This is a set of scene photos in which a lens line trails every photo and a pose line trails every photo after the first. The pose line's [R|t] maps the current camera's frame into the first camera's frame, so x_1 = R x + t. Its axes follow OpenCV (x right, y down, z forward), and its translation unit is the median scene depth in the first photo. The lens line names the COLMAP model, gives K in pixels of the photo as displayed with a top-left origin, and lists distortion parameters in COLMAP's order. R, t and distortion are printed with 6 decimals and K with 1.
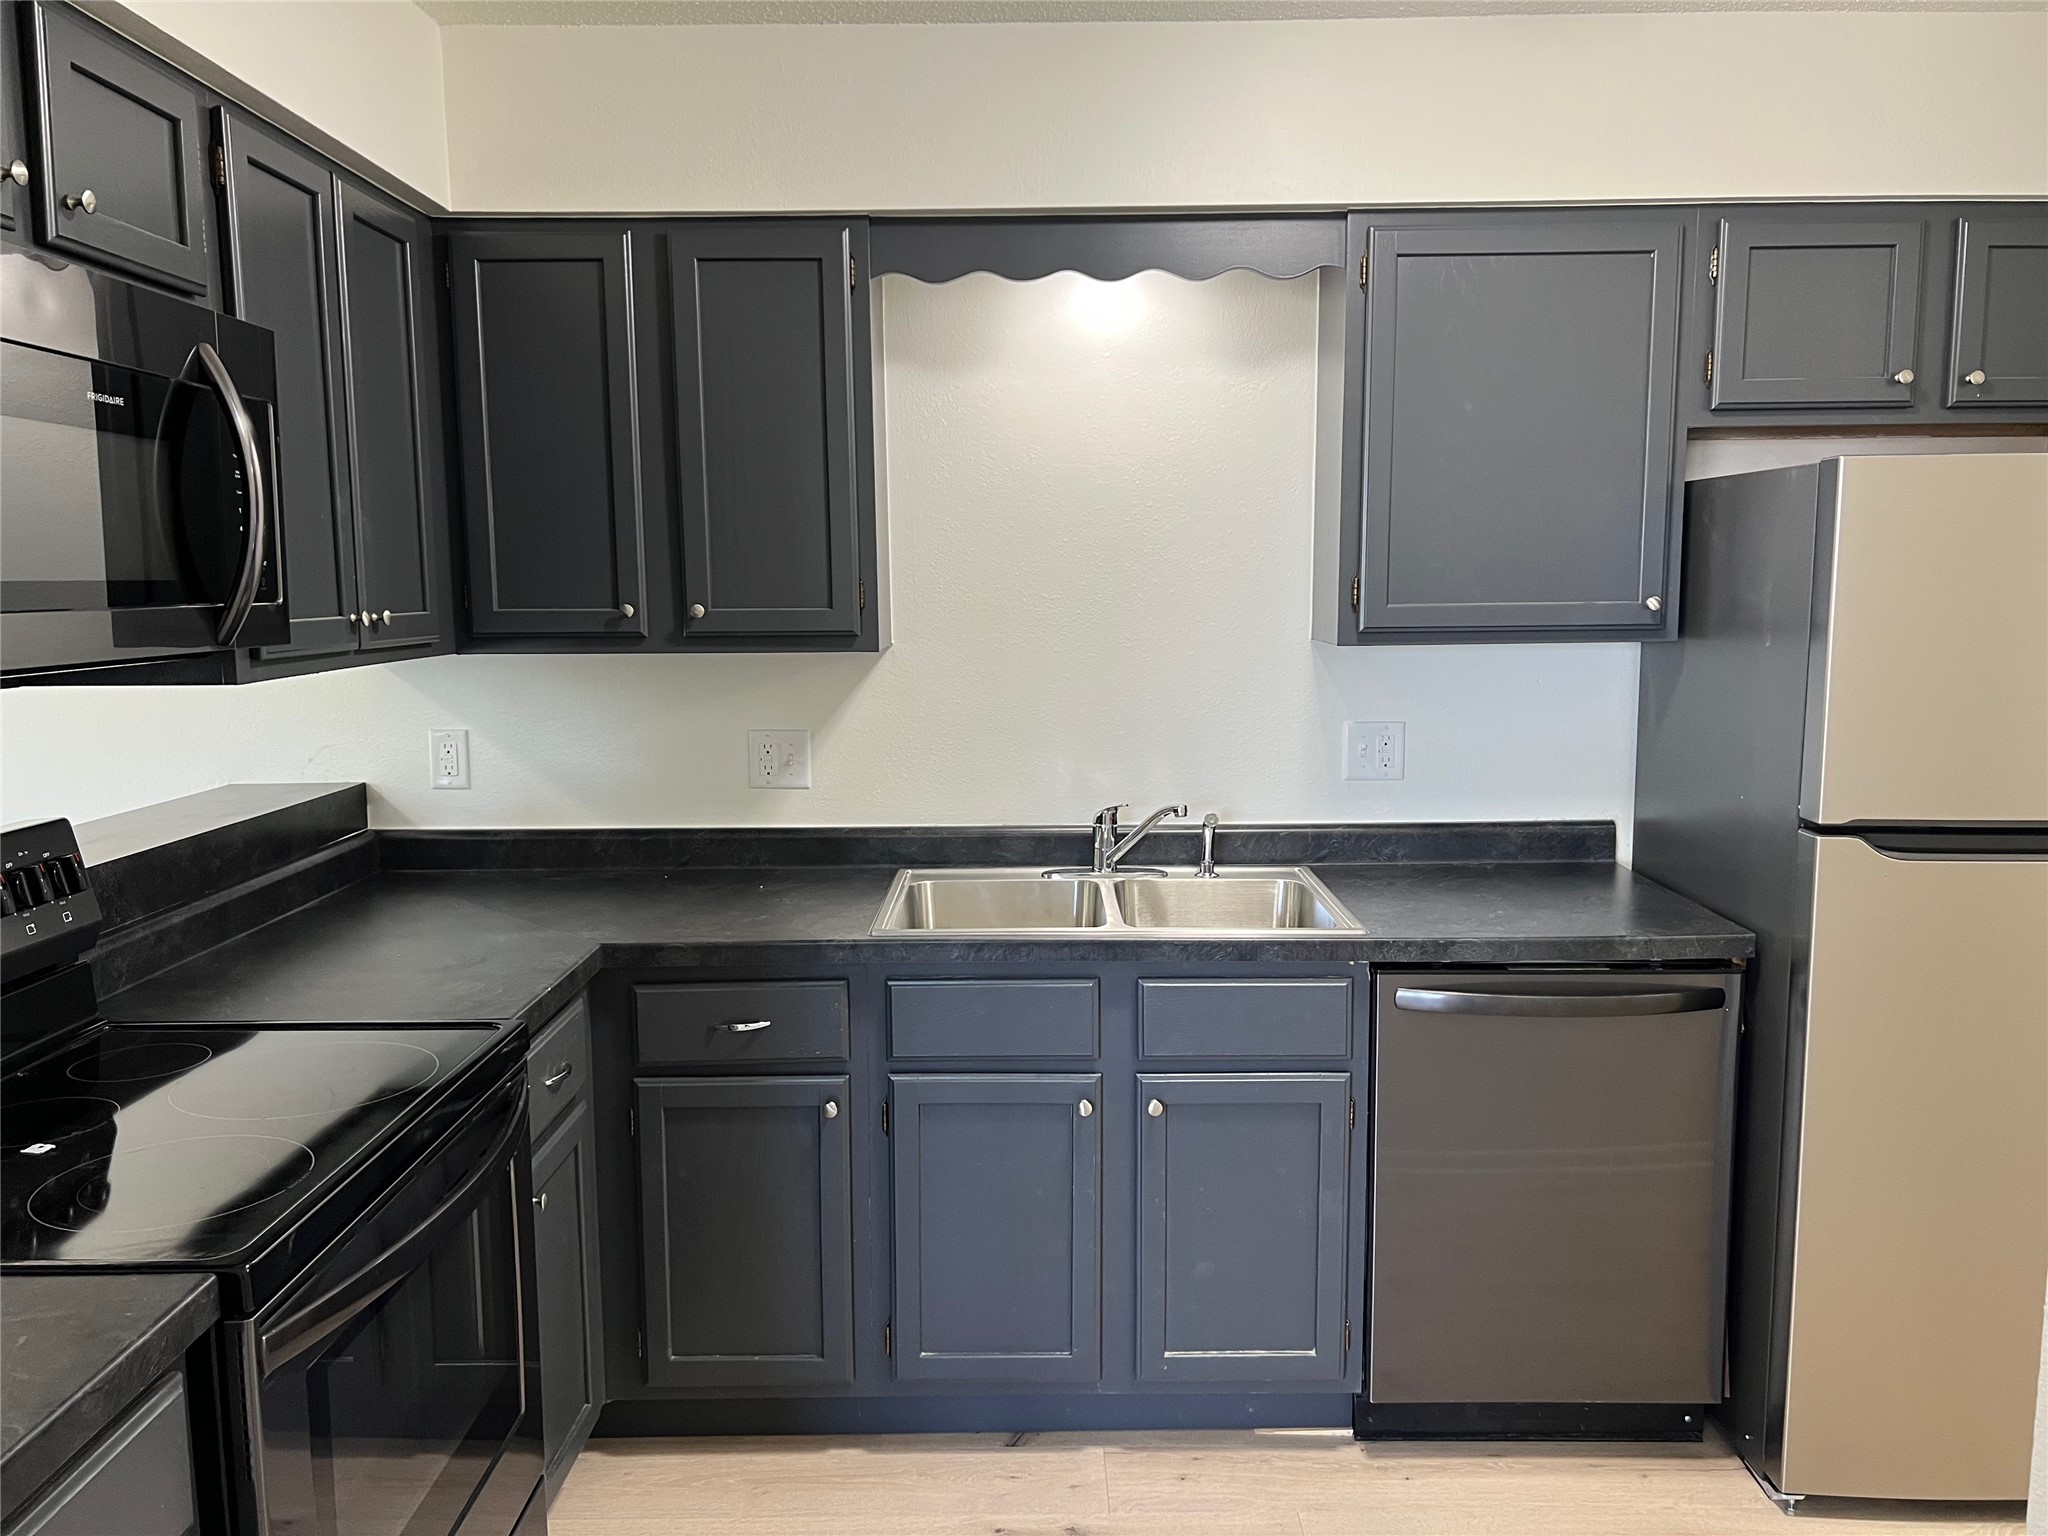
lens RADIAL K [[1522.8, 0, 1036.0], [0, 1522.8, 765.5], [0, 0, 1]] dist [0.061094, -0.052149]
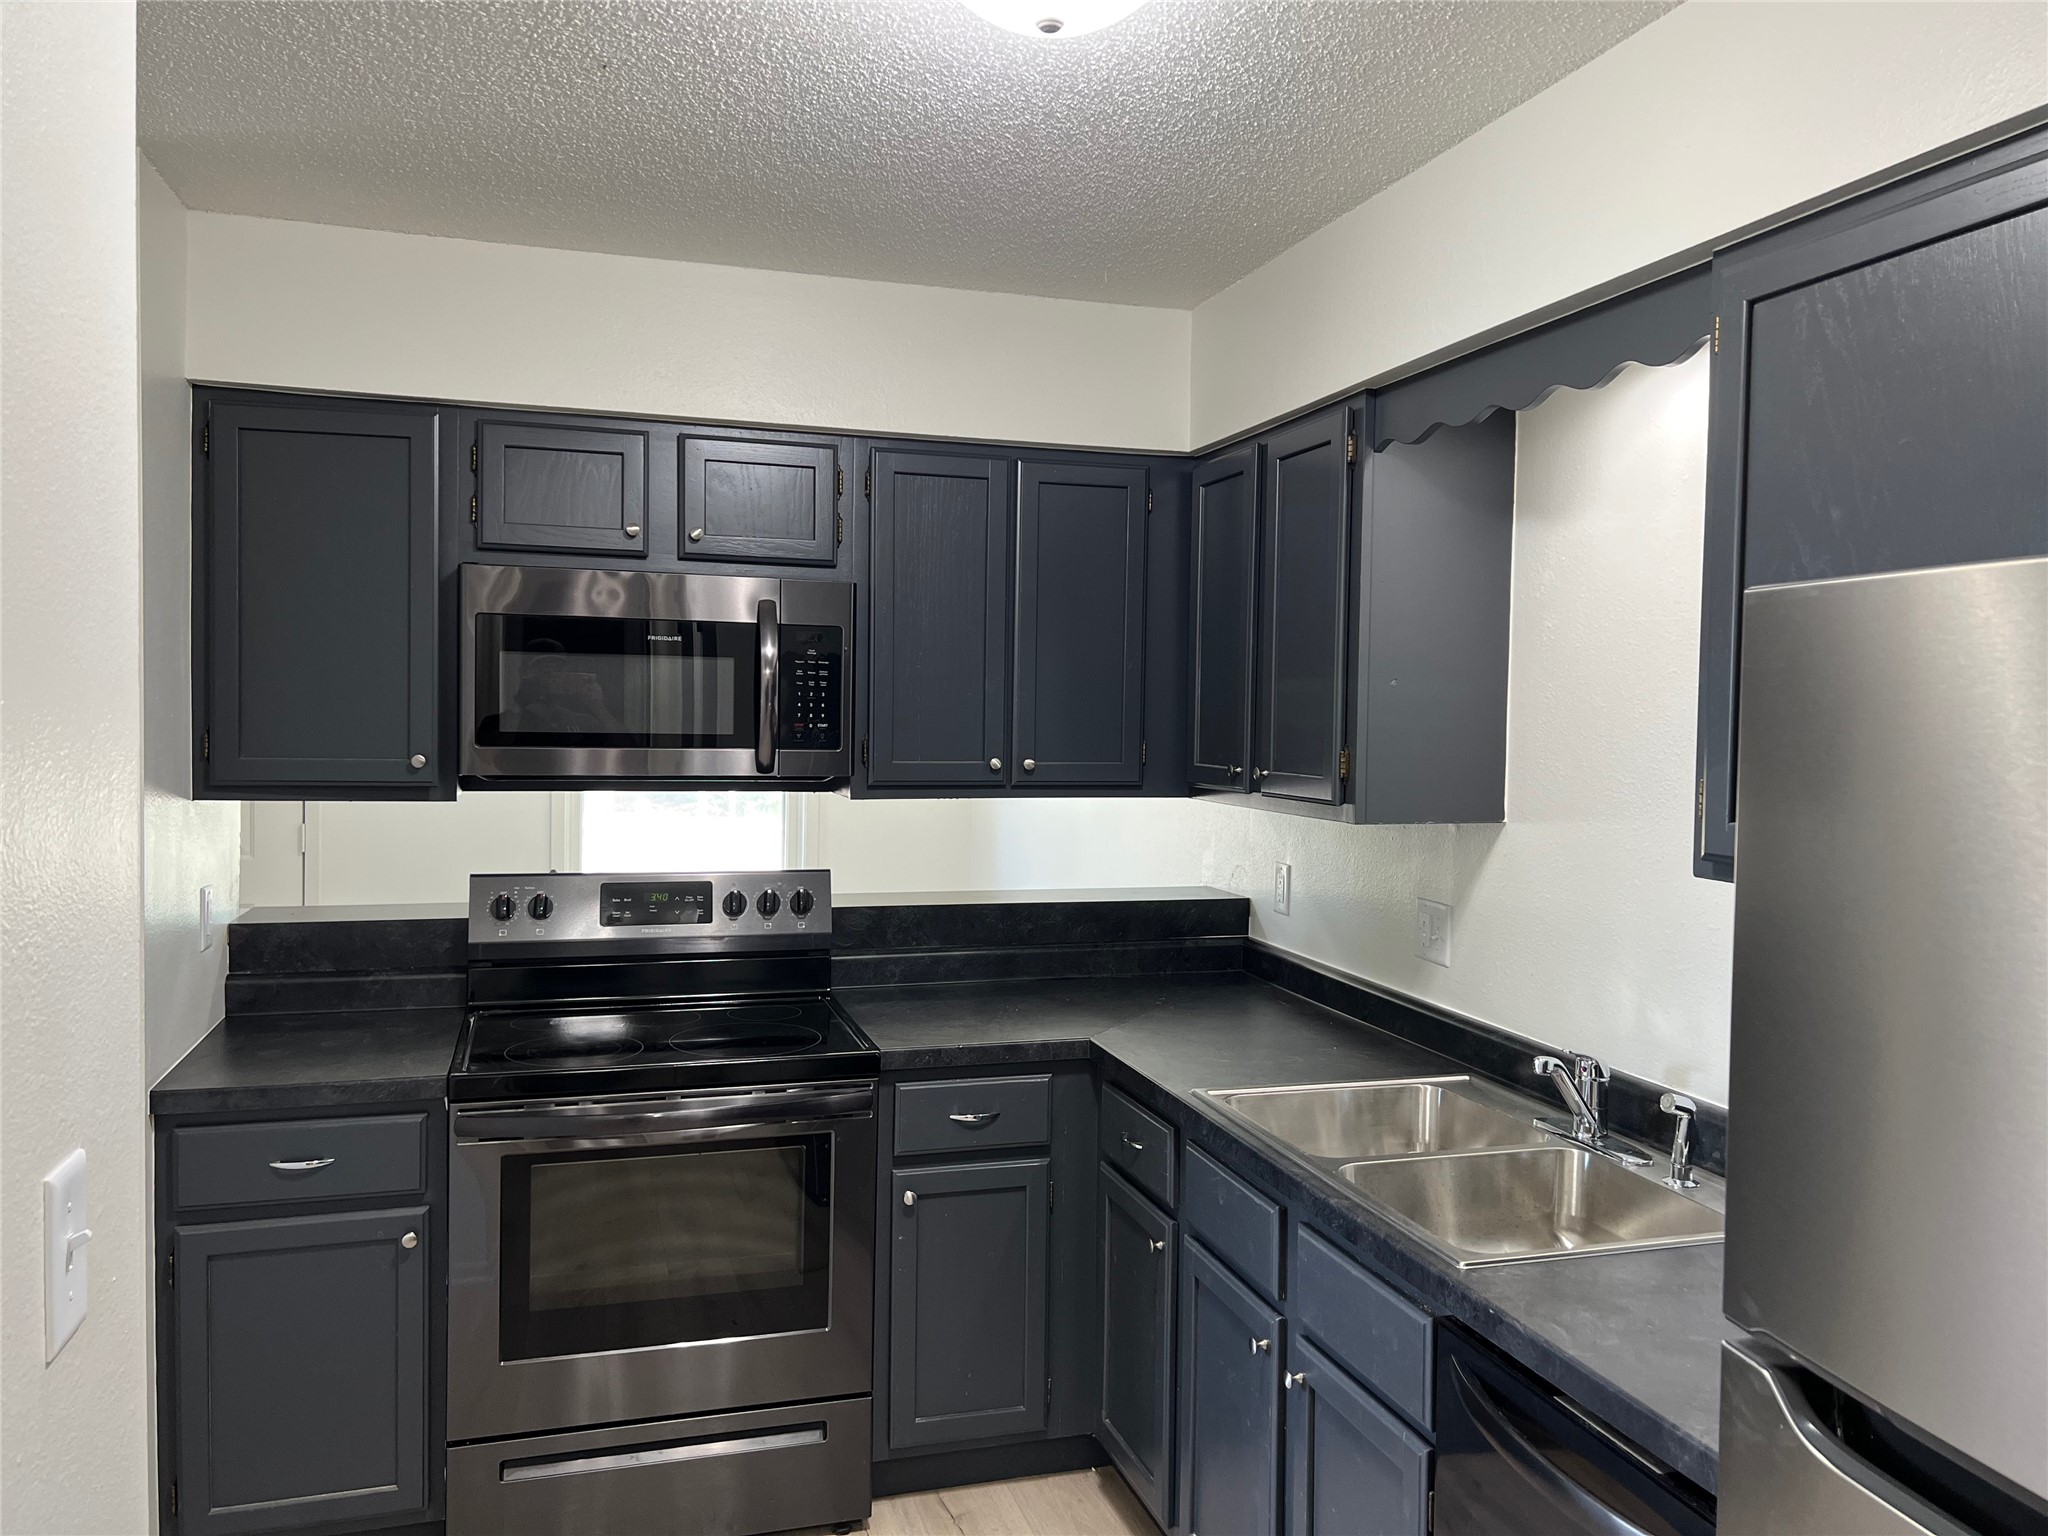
lens RADIAL K [[1522.8, 0, 1036.0], [0, 1522.8, 765.5], [0, 0, 1]] dist [0.061094, -0.052149]
pose [[0.288444, 0.051108, -0.956132, 0.781602], [-0.139625, 0.990145, 0.010804, -0.096592], [0.947262, 0.130384, 0.292738, 0.529819]]
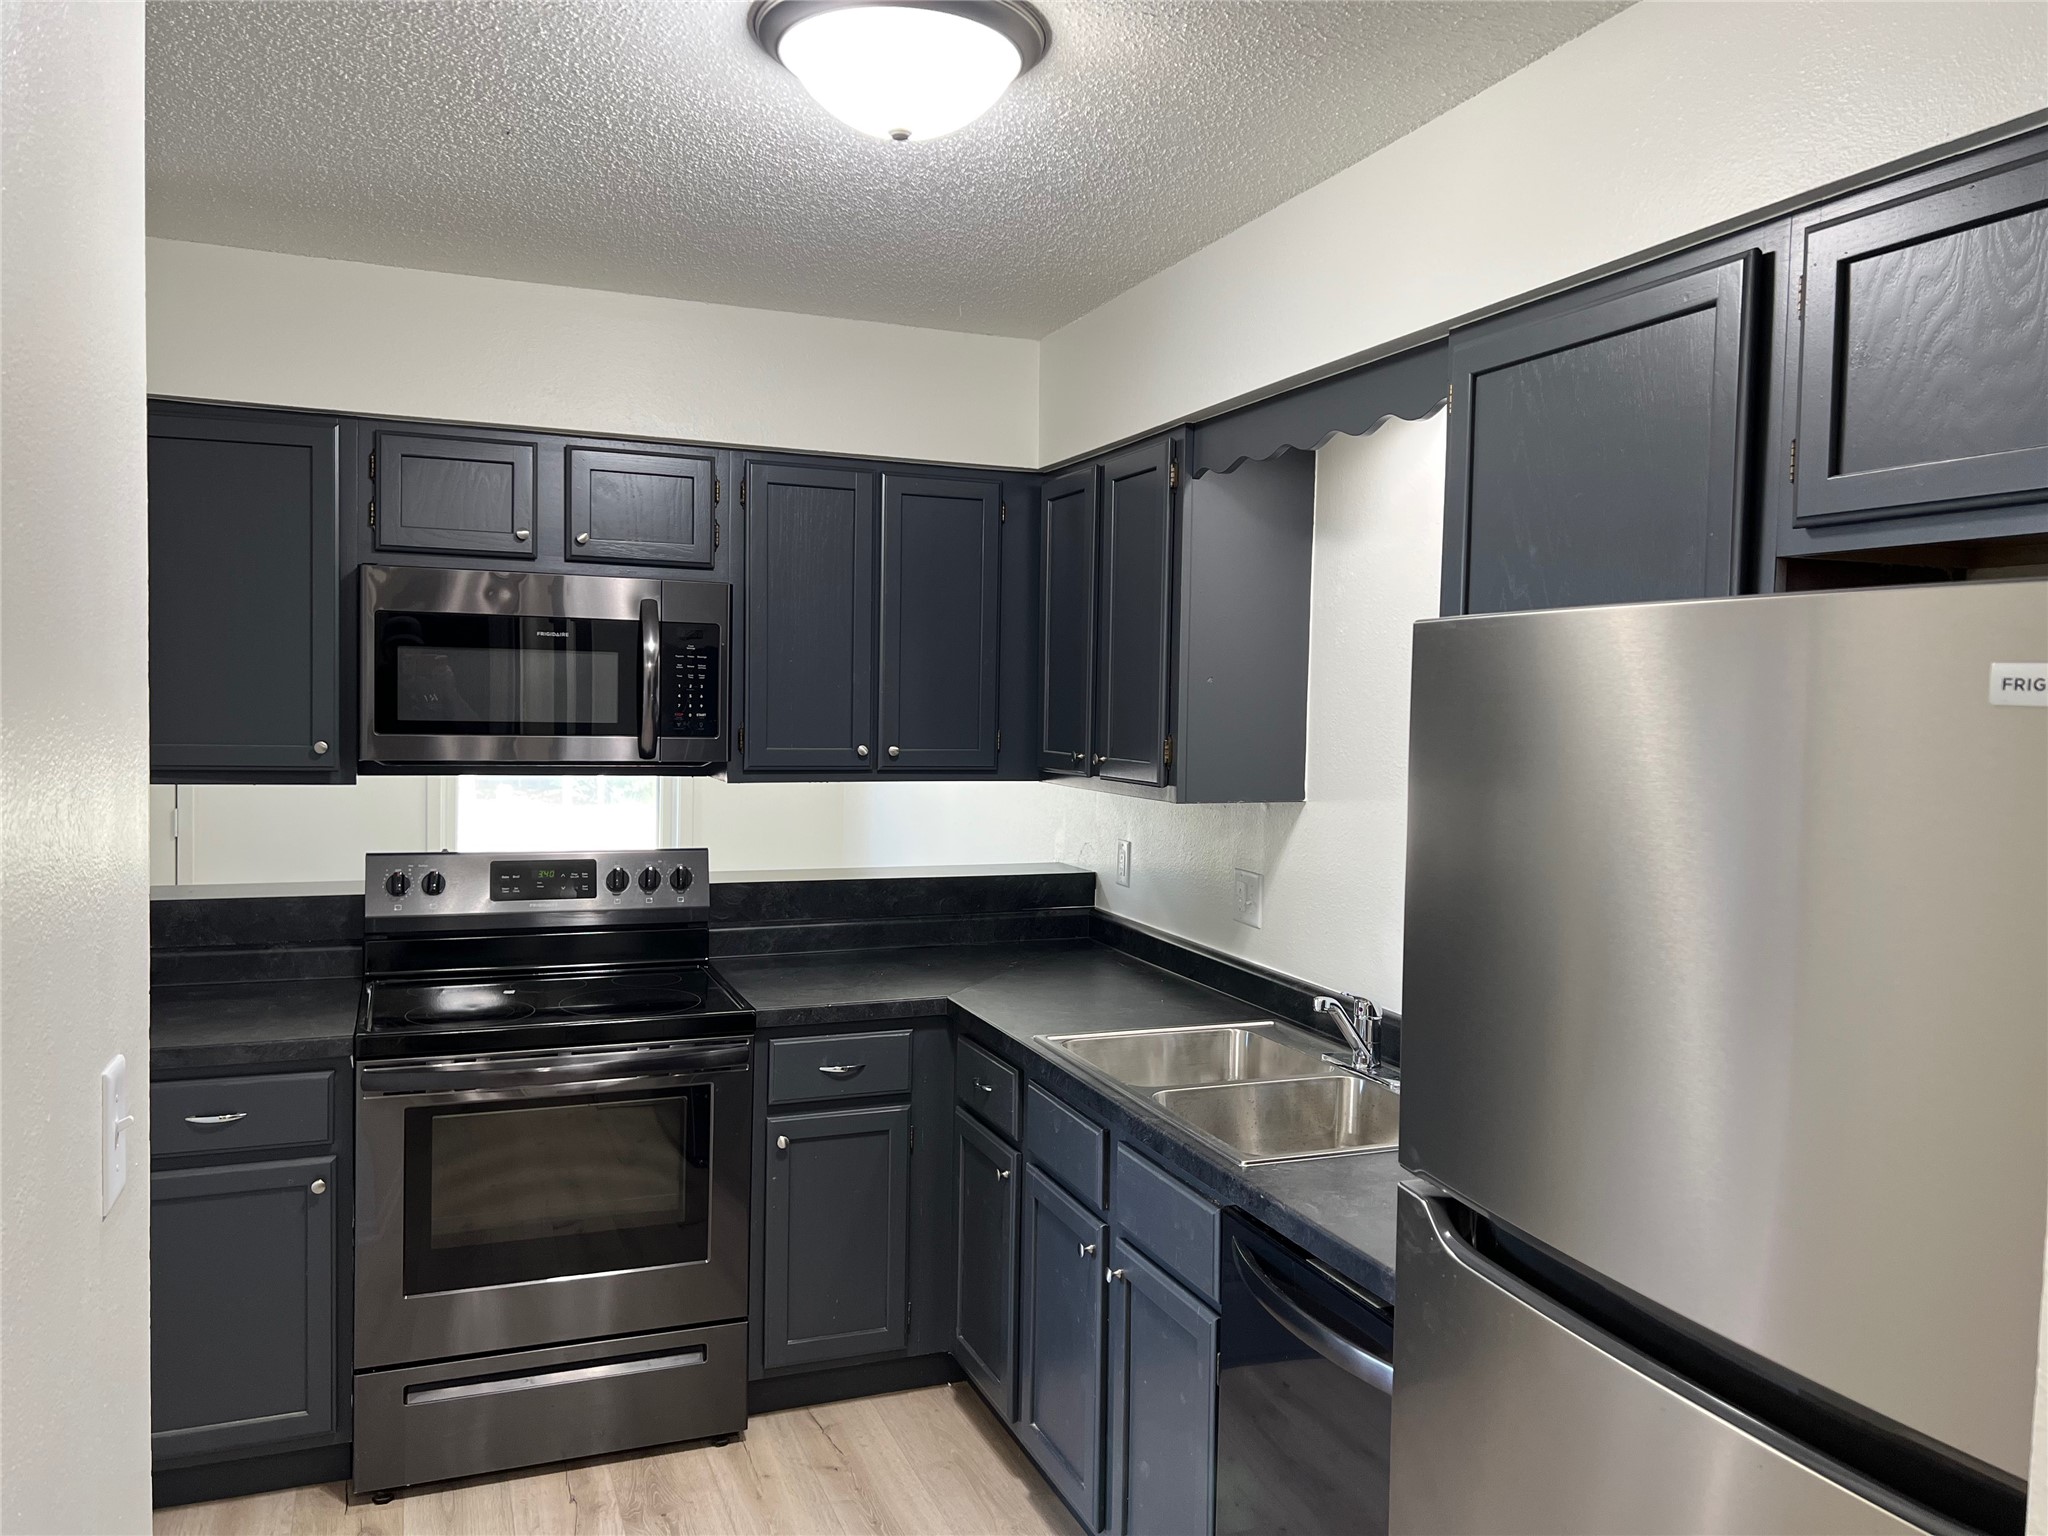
lens RADIAL K [[1522.8, 0, 1036.0], [0, 1522.8, 765.5], [0, 0, 1]] dist [0.061094, -0.052149]
pose [[0.366301, 0.059589, -0.928586, 0.905410], [-0.140536, 0.990042, 0.008096, -0.099403], [0.919822, 0.127534, 0.371028, 0.501915]]
